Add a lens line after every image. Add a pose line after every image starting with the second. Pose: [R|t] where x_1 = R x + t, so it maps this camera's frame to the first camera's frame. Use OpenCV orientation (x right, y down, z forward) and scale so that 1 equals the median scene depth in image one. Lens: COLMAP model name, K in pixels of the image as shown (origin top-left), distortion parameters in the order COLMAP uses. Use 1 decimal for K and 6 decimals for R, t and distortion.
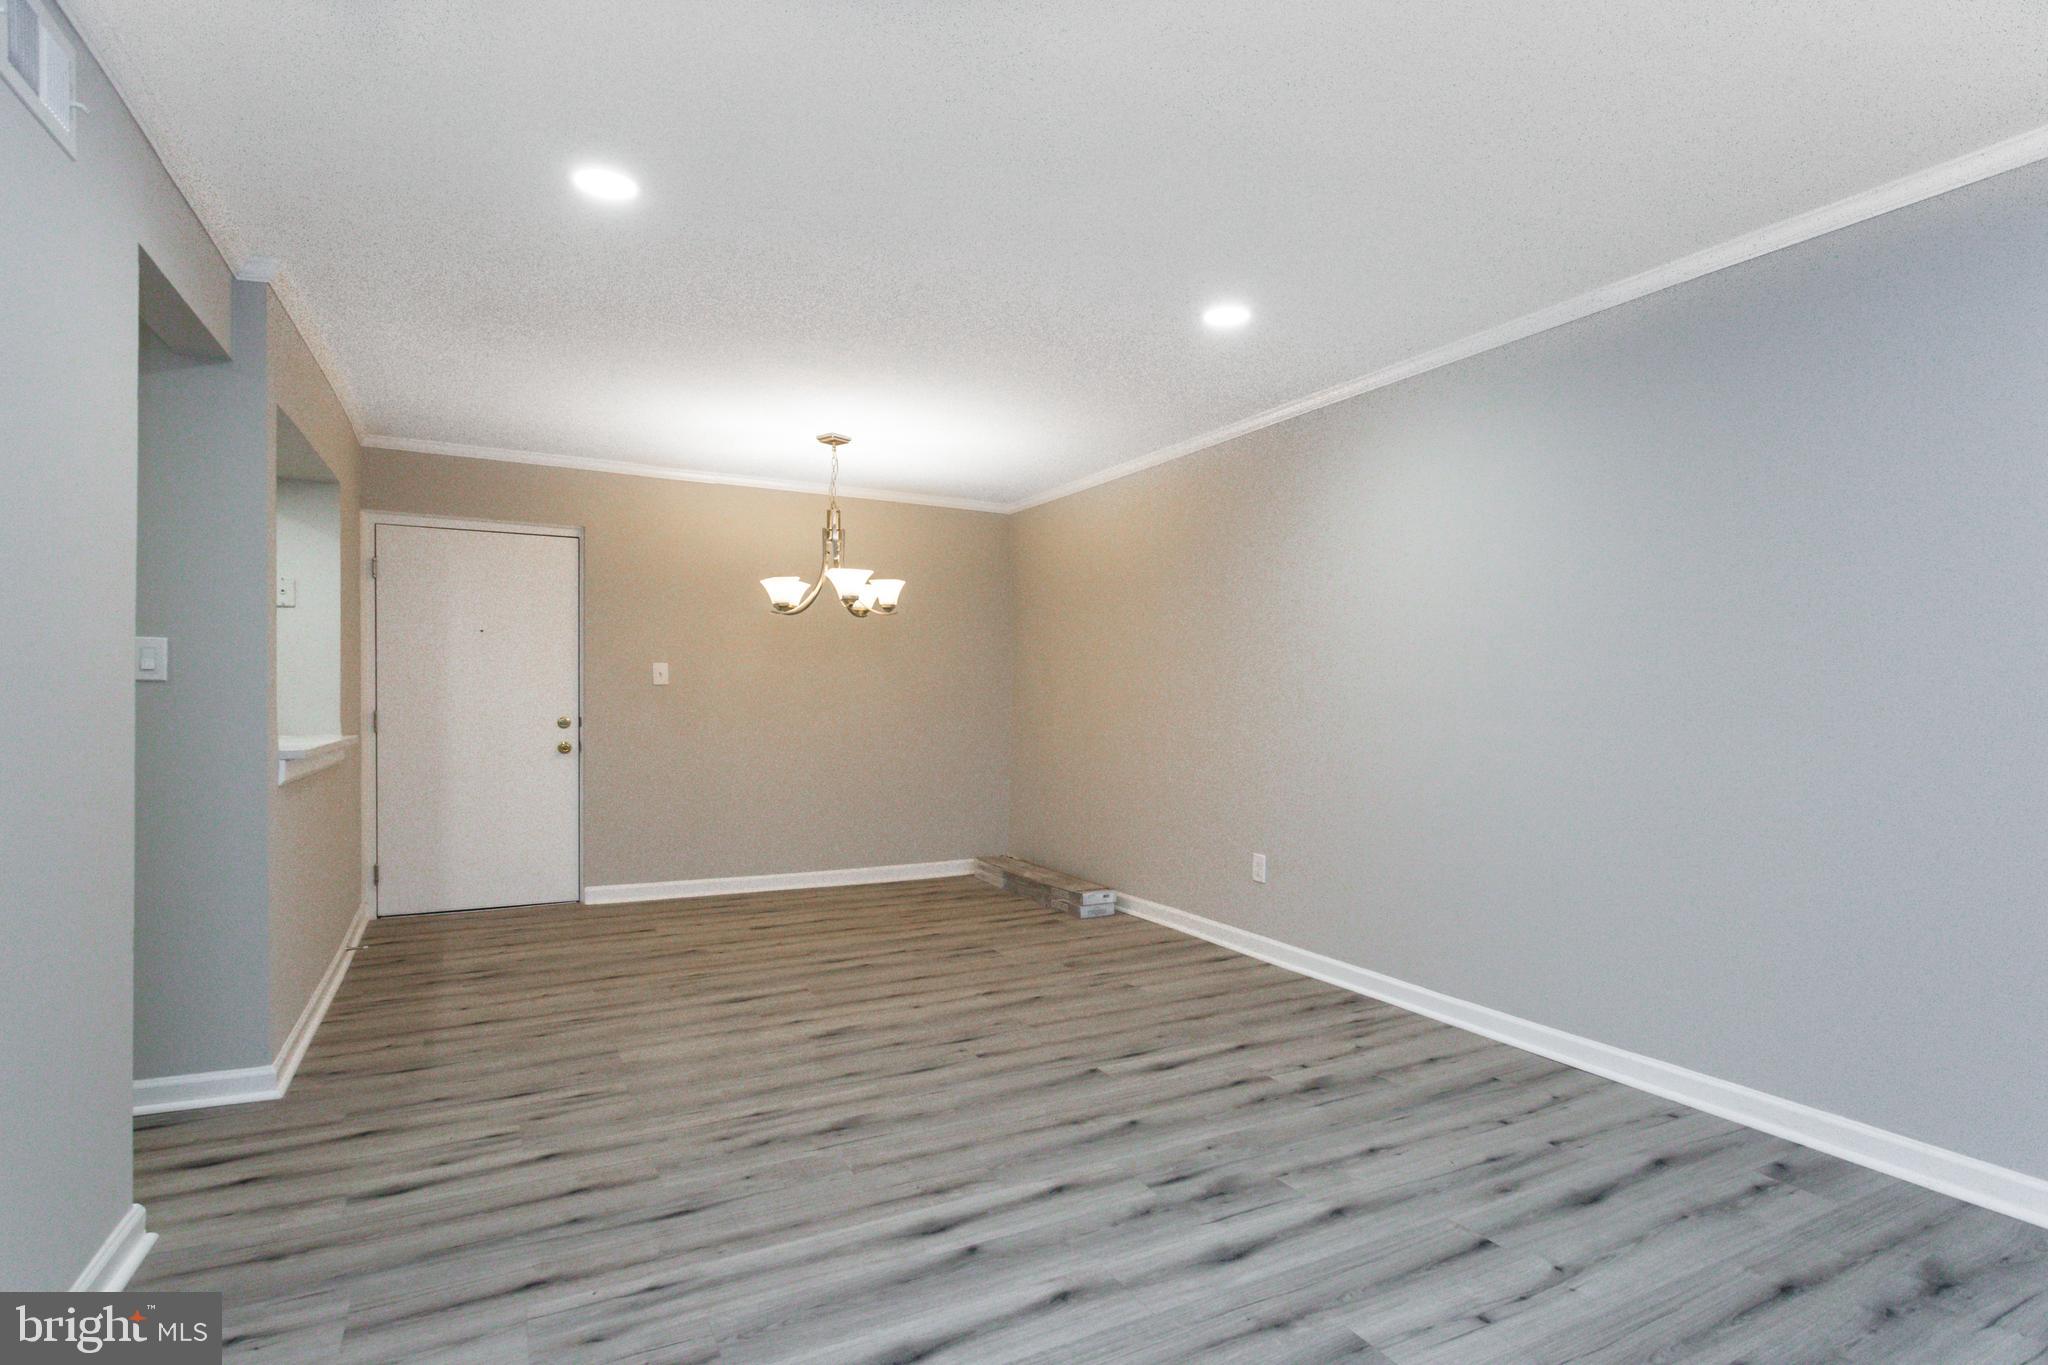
lens RADIAL K [[1022.9, 0, 1034.8], [0, 1022.9, 681.0], [0, 0, 1]] dist [0.005525, 0.000961]
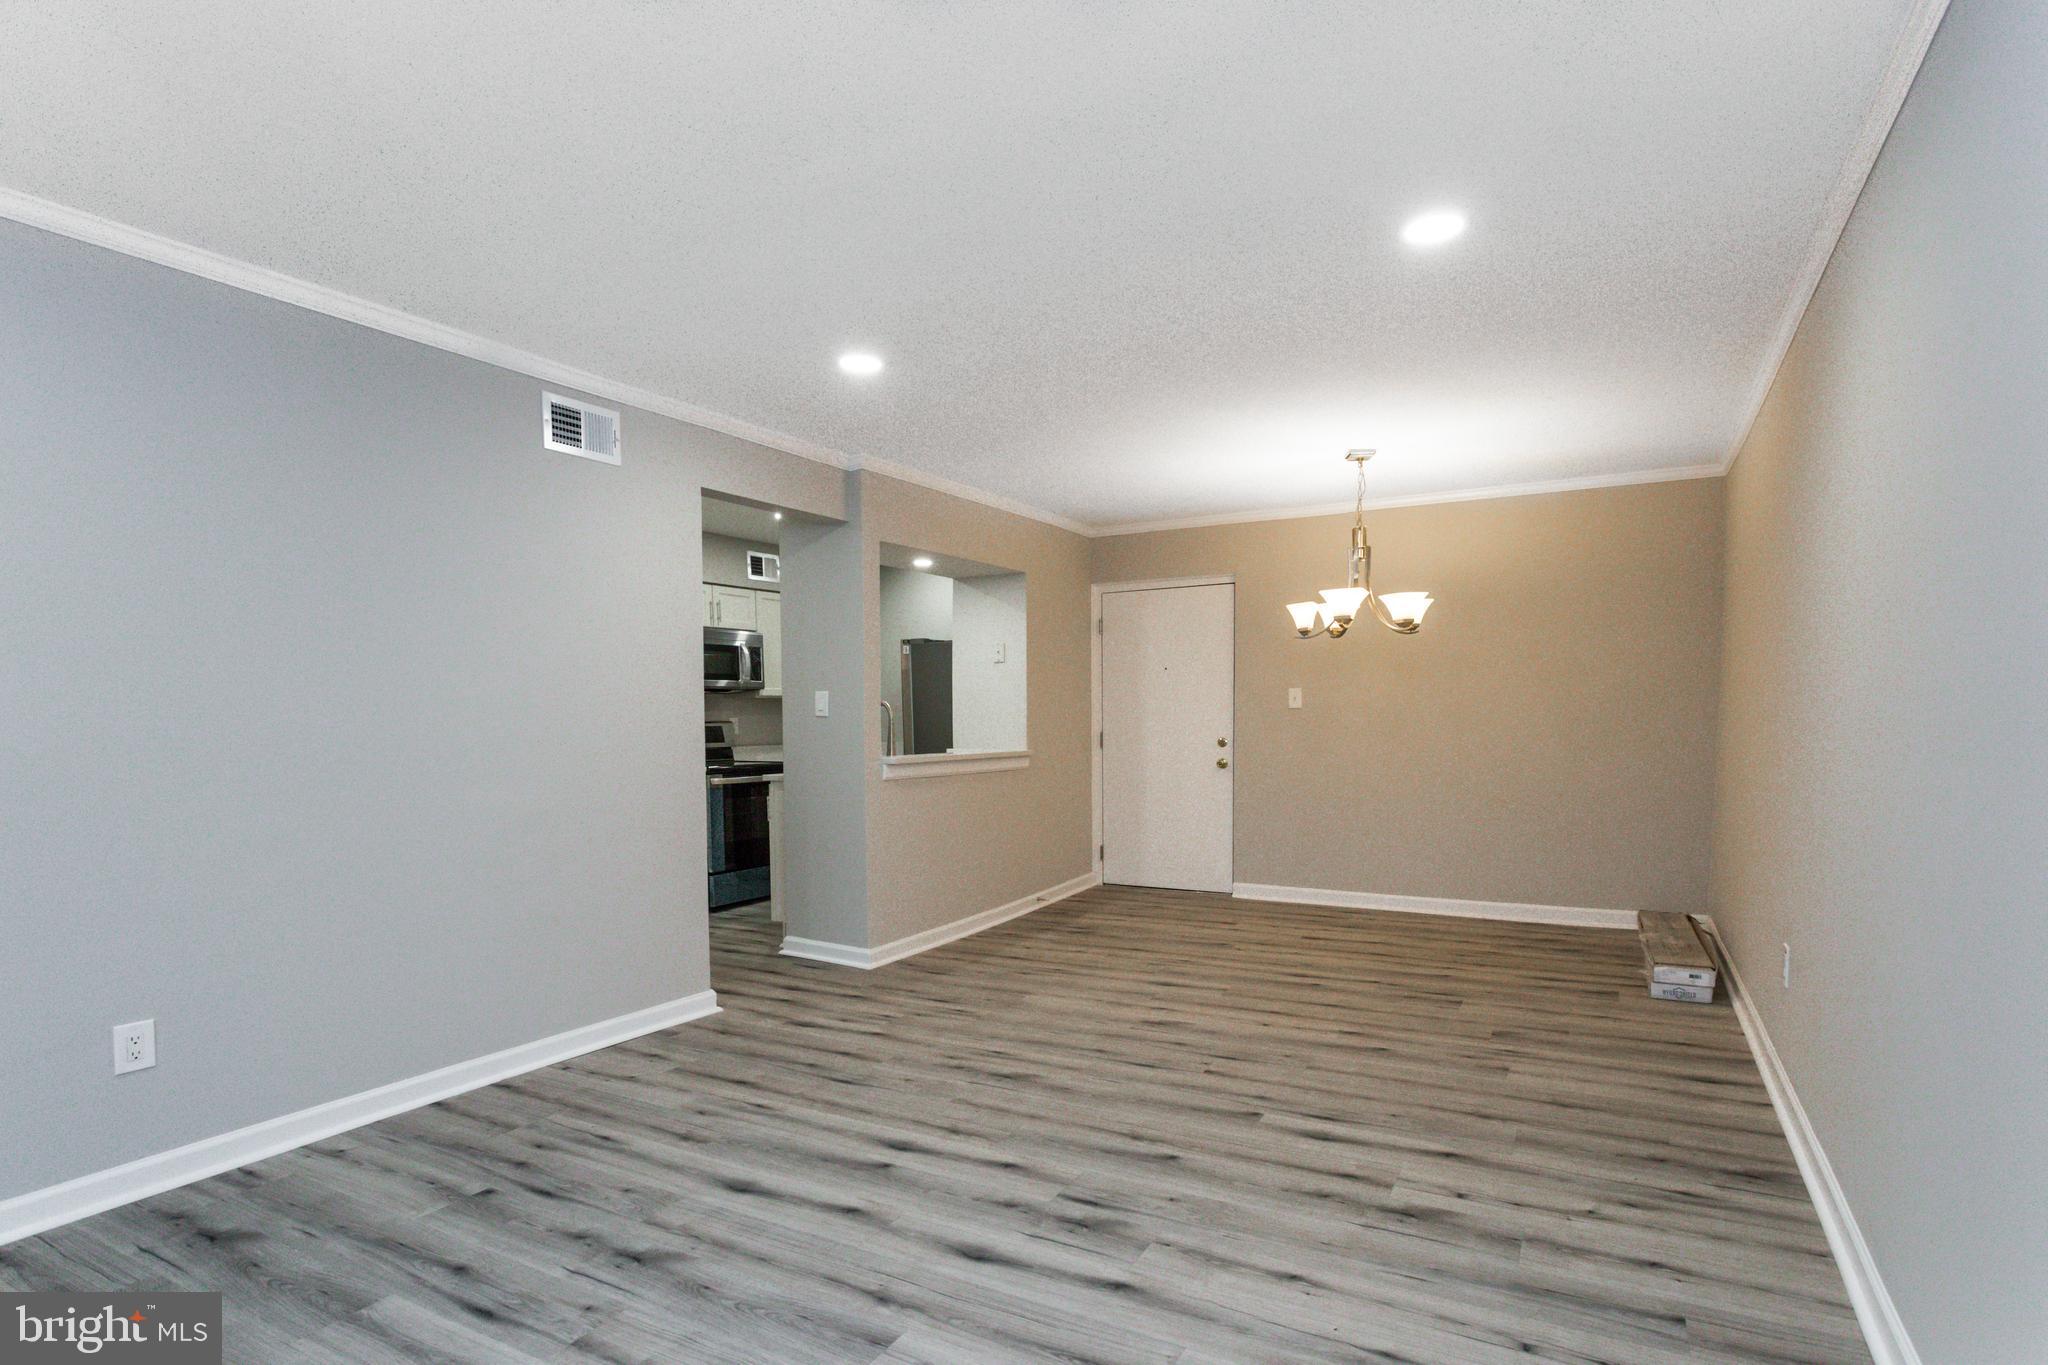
lens RADIAL K [[1006.3, 0, 1048.7], [0, 1006.3, 757.4], [0, 0, 1]] dist [0.001923, 0.000591]
pose [[0.555004, 0.018333, -0.831646, 0.752480], [0.029298, 0.998706, 0.041567, 0.007638], [0.831331, -0.047436, 0.553749, 0.358761]]
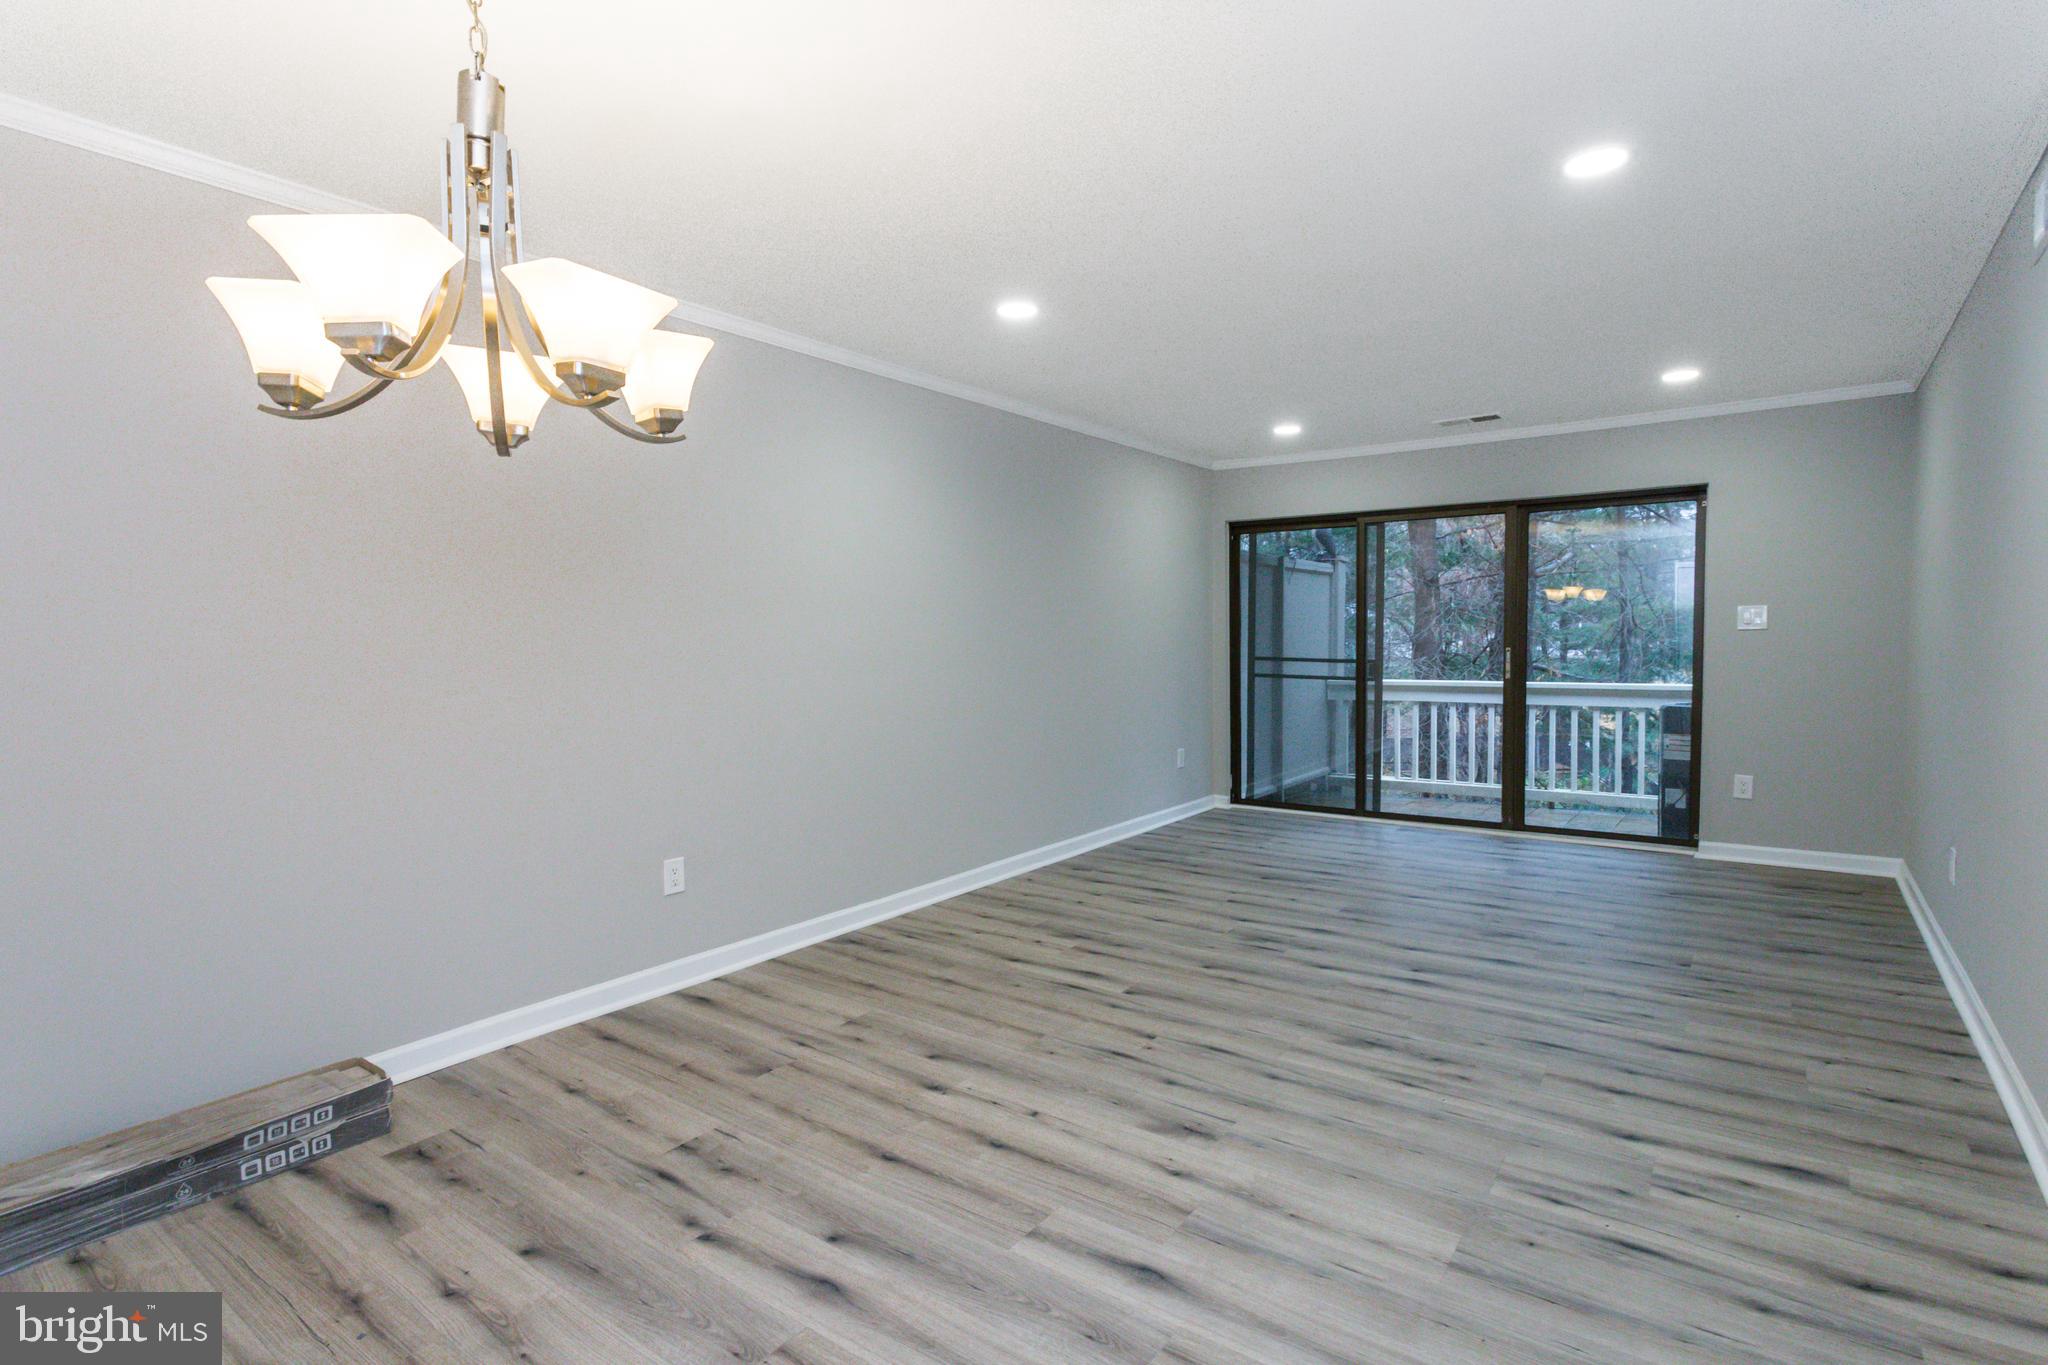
lens RADIAL K [[1022.9, 0, 1034.8], [0, 1022.9, 681.0], [0, 0, 1]] dist [0.005525, 0.000961]
pose [[-0.450160, -0.036626, 0.892196, -0.923264], [-0.002251, 0.999202, 0.039882, -0.004305], [-0.892945, 0.015945, -0.449883, 1.665593]]
